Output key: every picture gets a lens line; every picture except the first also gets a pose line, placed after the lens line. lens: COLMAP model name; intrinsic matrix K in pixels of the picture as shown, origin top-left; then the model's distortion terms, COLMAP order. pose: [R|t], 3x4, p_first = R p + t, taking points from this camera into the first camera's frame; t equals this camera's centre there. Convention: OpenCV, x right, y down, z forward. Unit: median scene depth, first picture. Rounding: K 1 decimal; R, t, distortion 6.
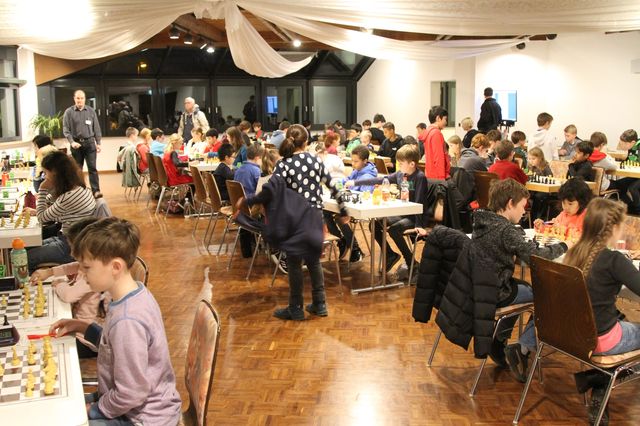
lens RADIAL K [[724.1, 0, 320.0], [0, 724.1, 213.0], [0, 0, 1]] dist [-0.084112, 0.021319]
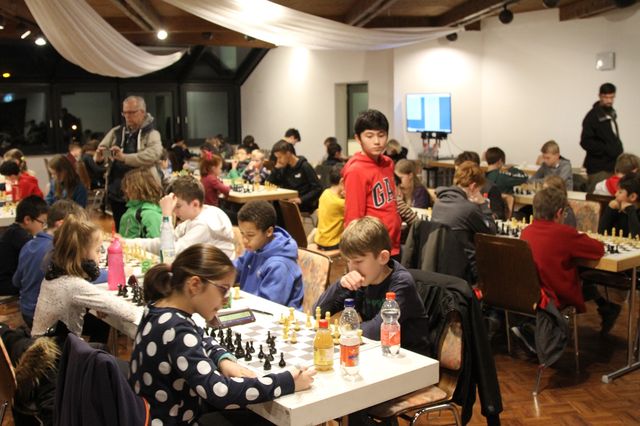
lens RADIAL K [[719.1, 0, 320.0], [0, 719.1, 213.0], [0, 0, 1]] dist [-0.080383, 0.020807]
pose [[0.986463, -0.029863, 0.161242, 0.010412], [0.031830, 0.999447, -0.009631, -0.060315], [-0.160865, 0.014633, 0.986868, 0.408867]]
